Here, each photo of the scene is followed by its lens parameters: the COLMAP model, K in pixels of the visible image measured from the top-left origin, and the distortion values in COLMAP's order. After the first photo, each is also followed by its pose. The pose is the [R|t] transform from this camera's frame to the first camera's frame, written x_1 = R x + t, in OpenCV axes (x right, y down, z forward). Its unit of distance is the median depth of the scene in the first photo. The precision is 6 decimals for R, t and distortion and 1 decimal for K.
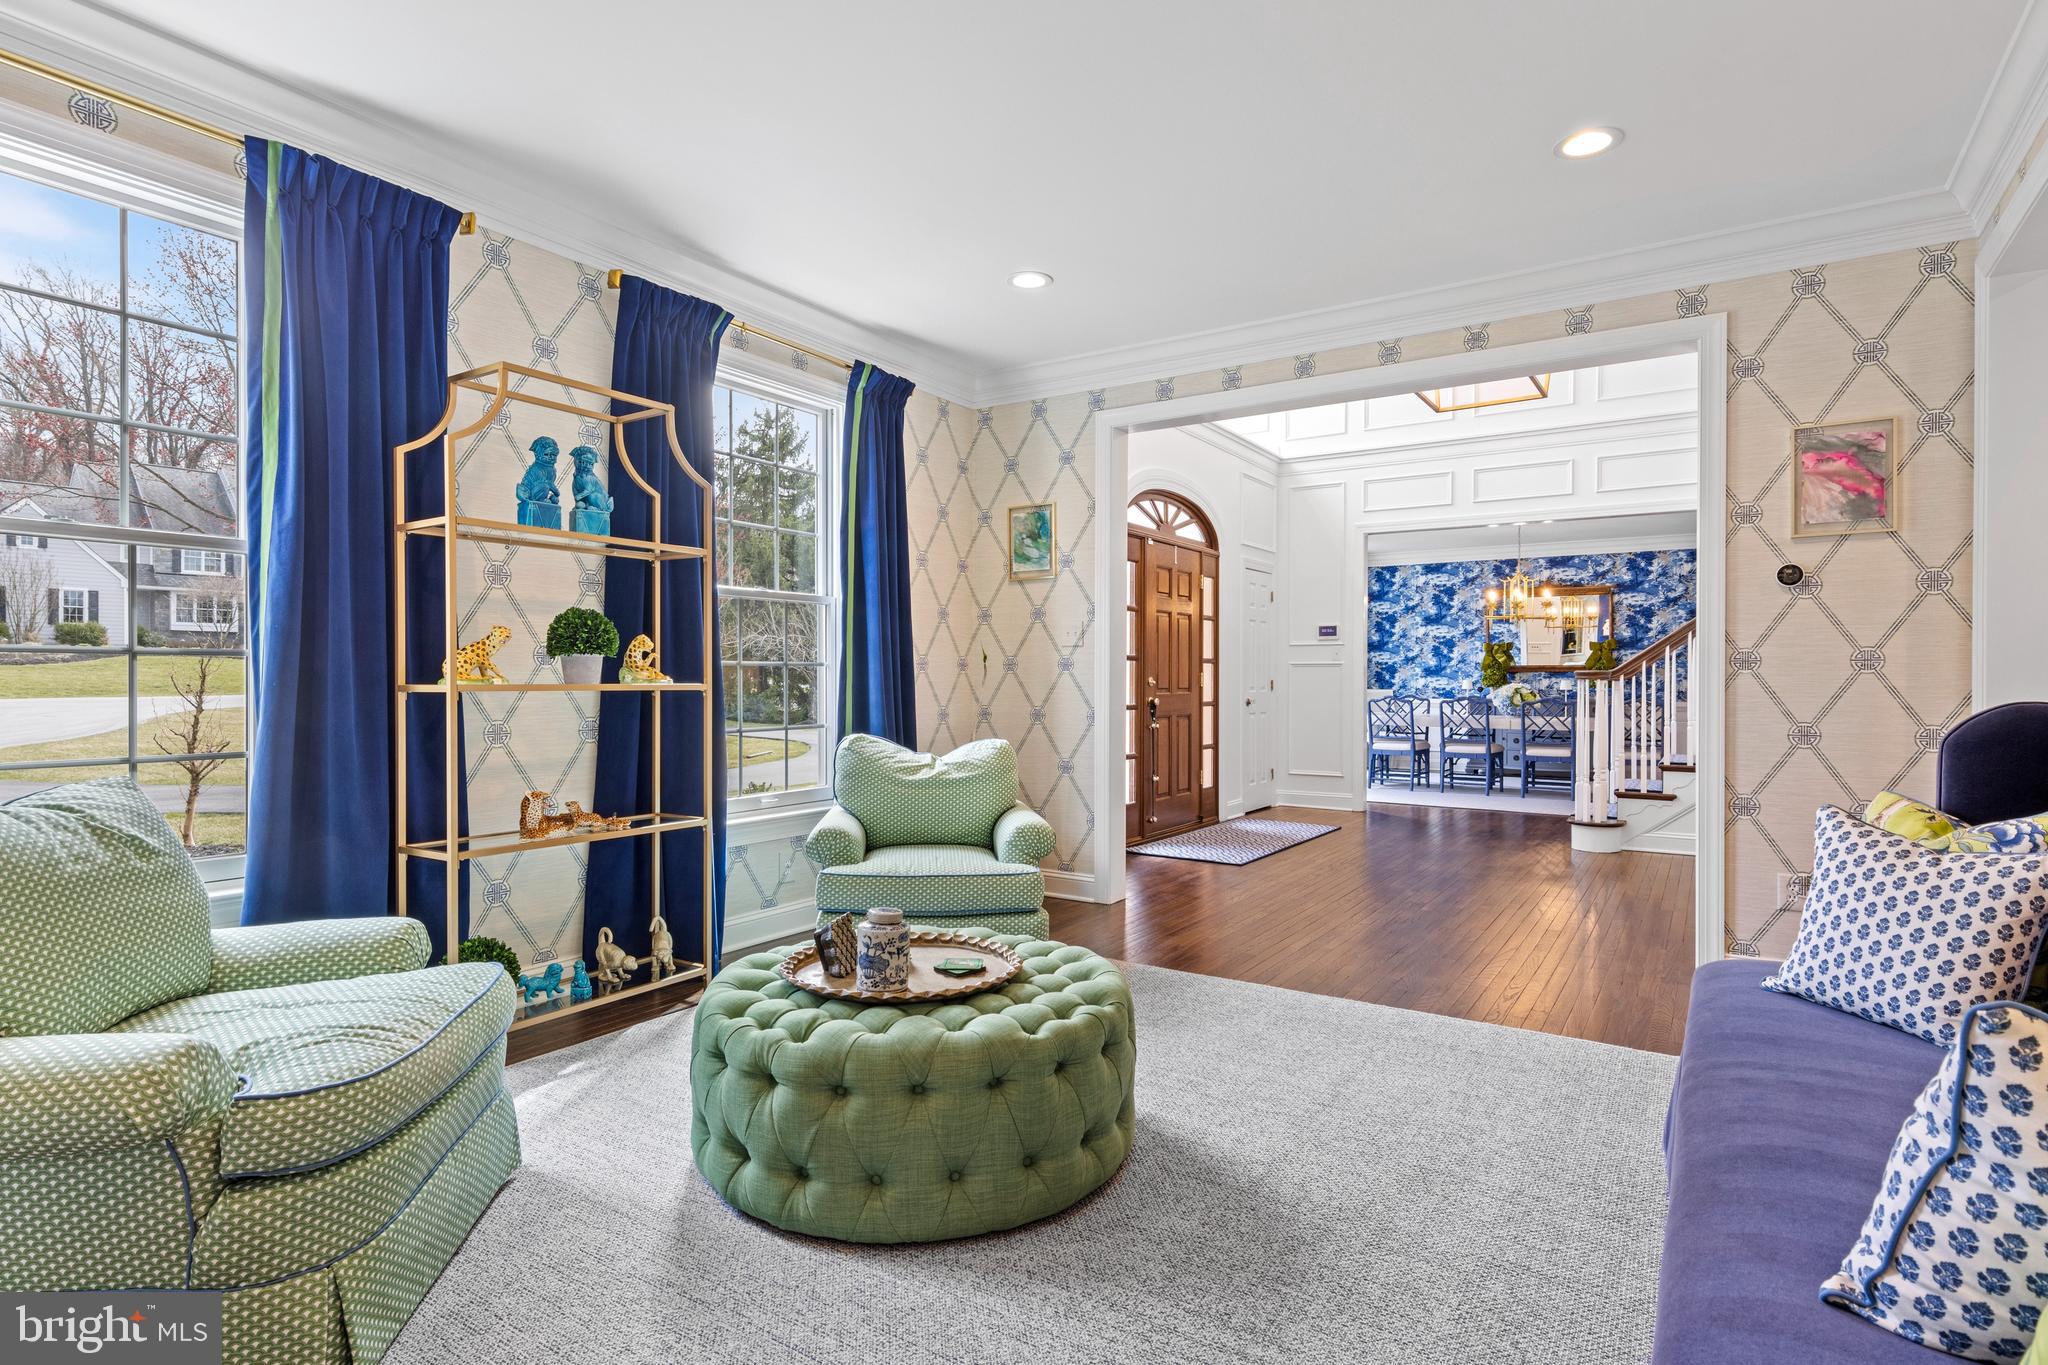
lens RADIAL K [[1050.2, 0, 1023.7], [0, 1050.2, 688.0], [0, 0, 1]] dist [0.017321, -0.006873]
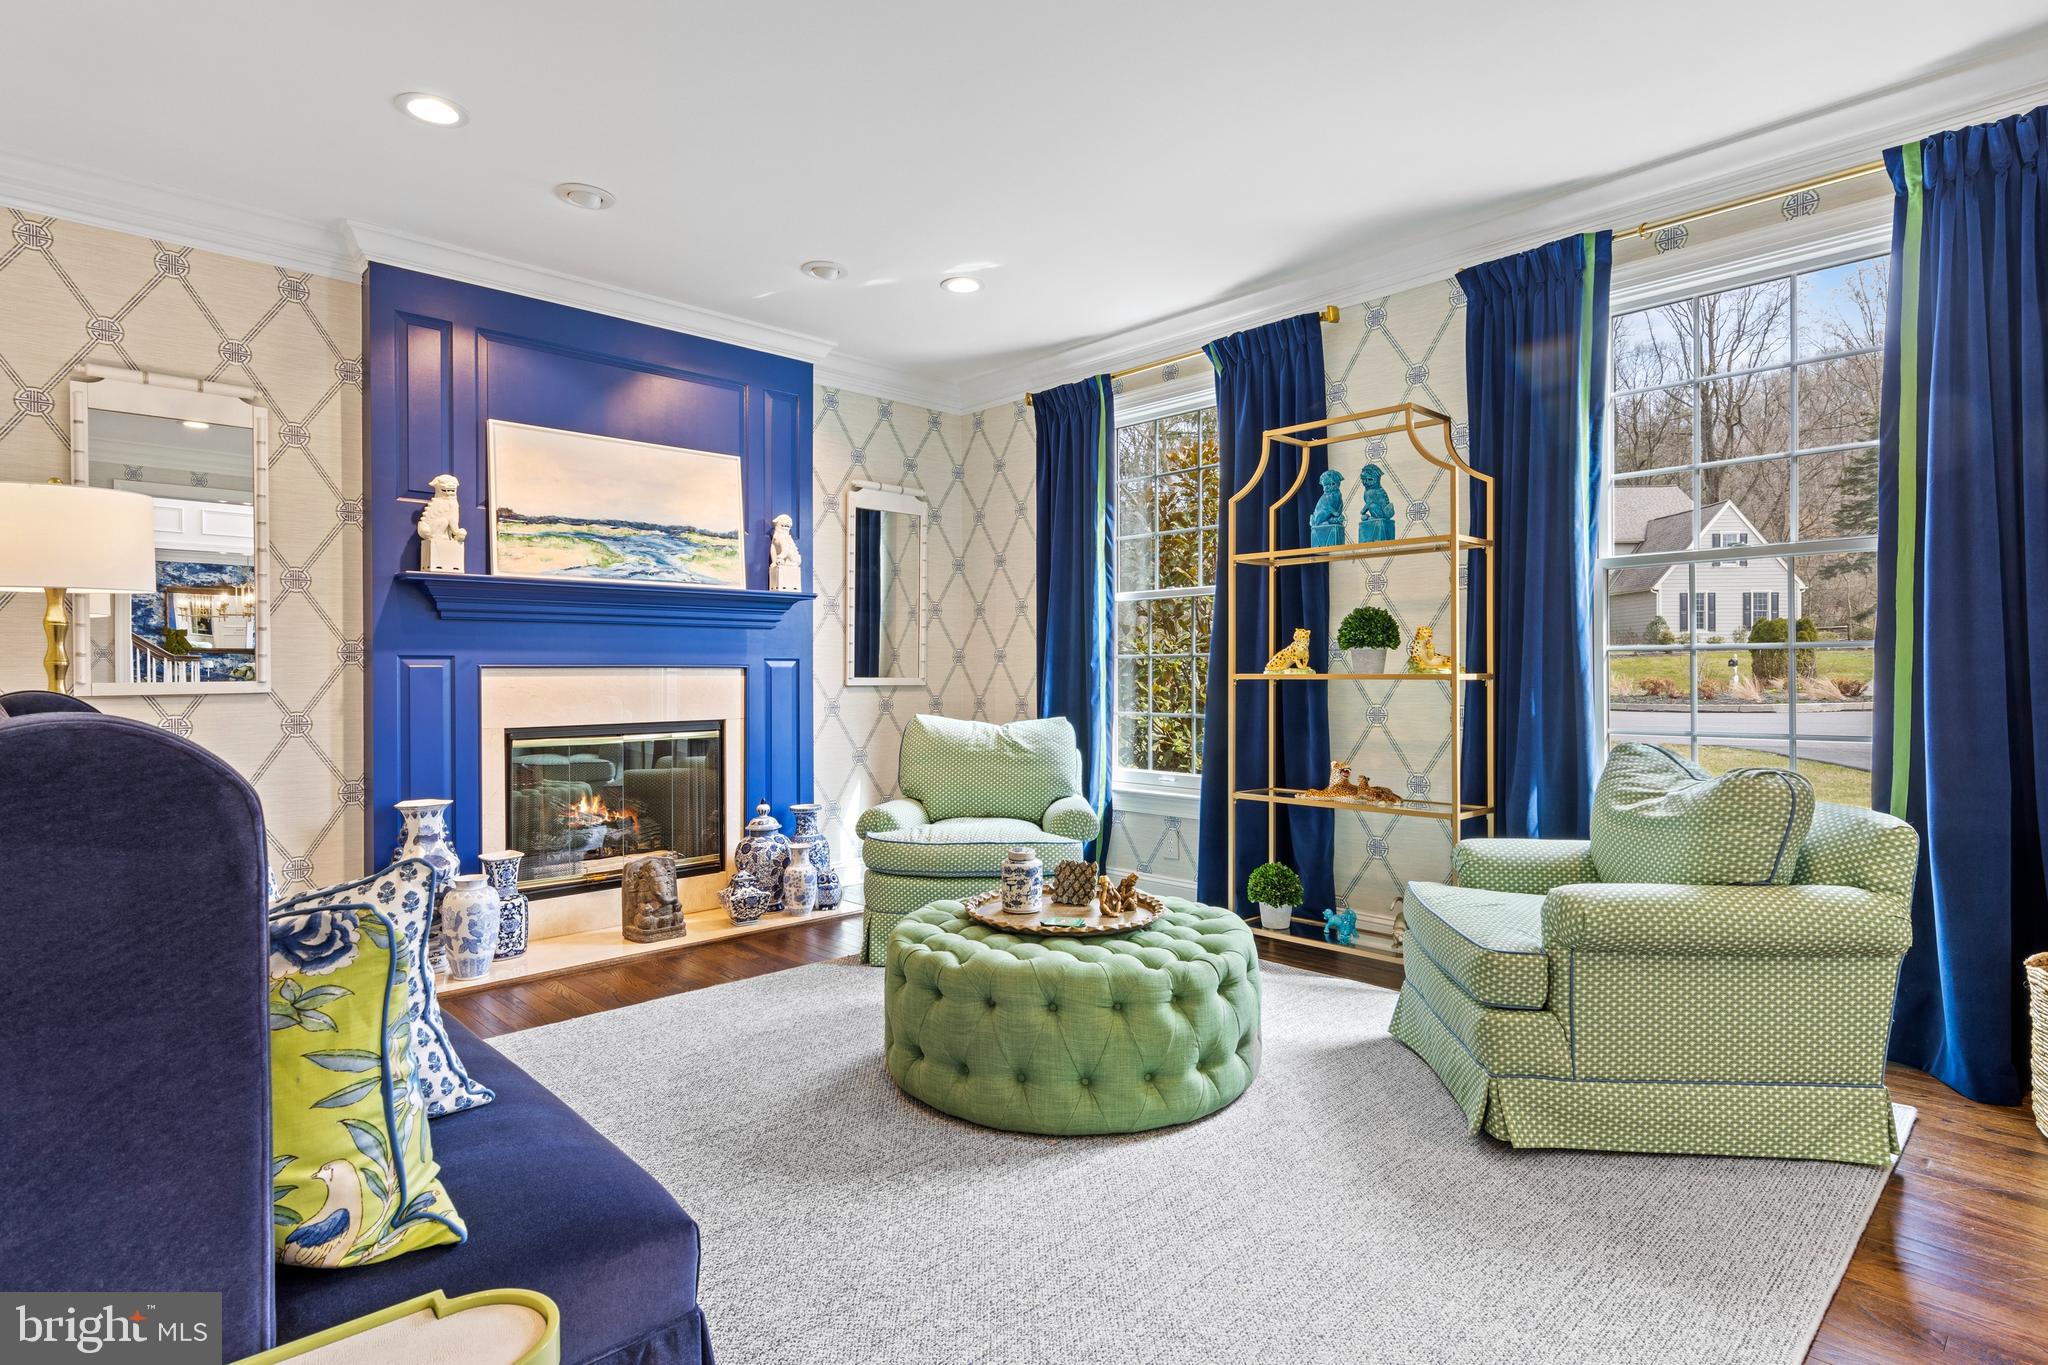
lens RADIAL K [[1050.2, 0, 1024.8], [0, 1050.2, 673.8], [0, 0, 1]] dist [0.017321, -0.006873]
pose [[-0.218456, 0.005103, -0.975833, 0.751167], [0.002717, 0.999986, 0.004621, -0.010186], [0.975843, -0.001642, -0.218467, 0.860280]]
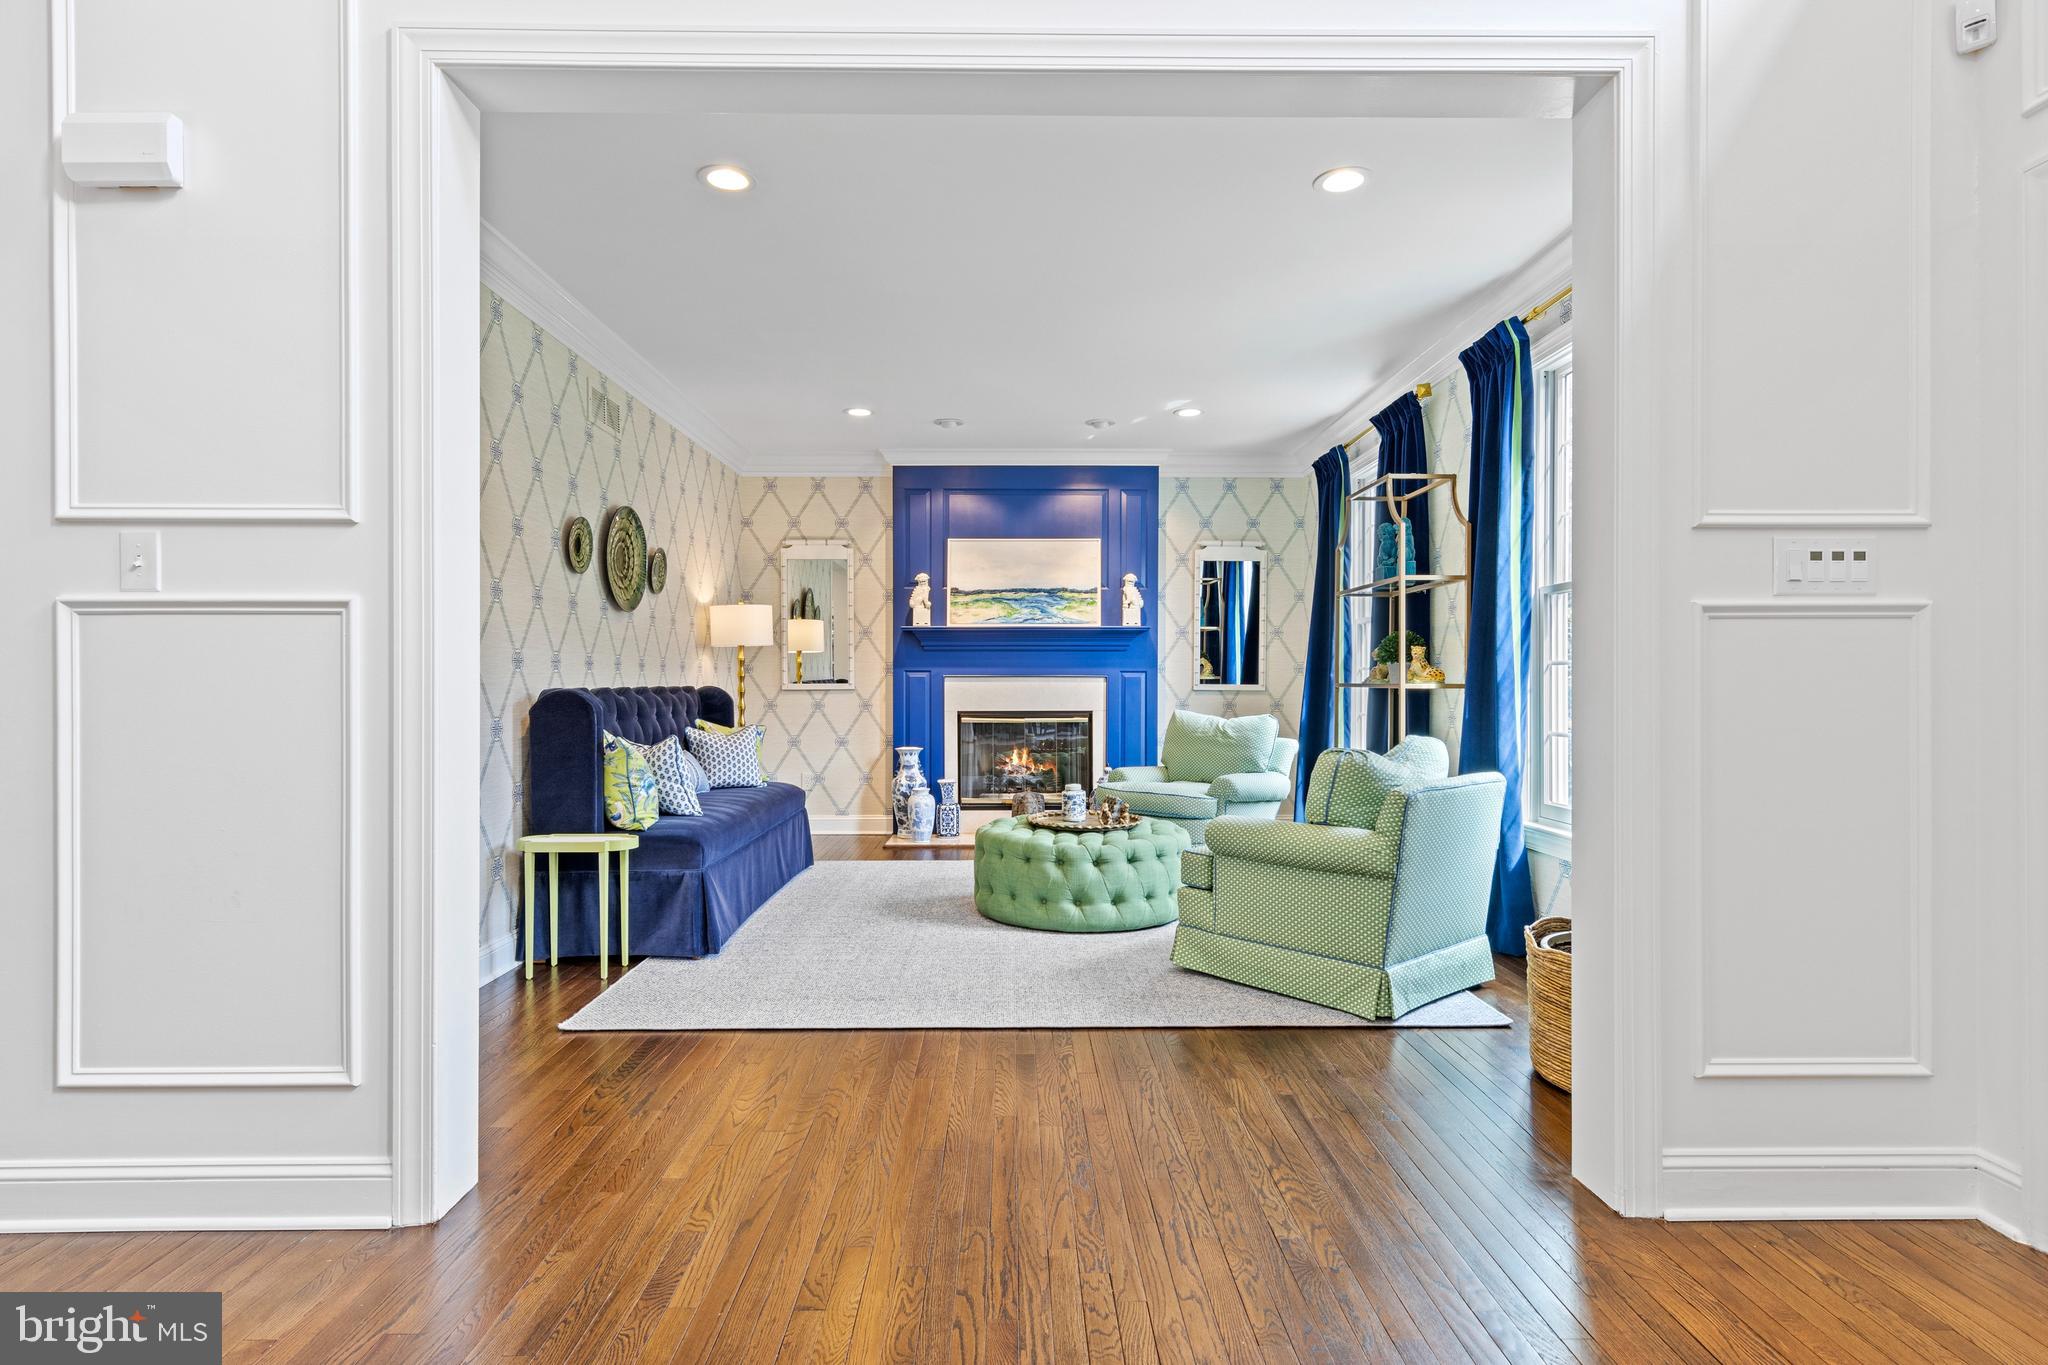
lens RADIAL K [[1050.2, 0, 1023.4], [0, 1050.2, 686.7], [0, 0, 1]] dist [0.017321, -0.006873]
pose [[-0.826563, 0.005352, -0.562819, 0.795089], [0.000338, 0.999959, 0.009013, -0.012570], [0.562845, 0.007260, -0.826531, 1.836529]]
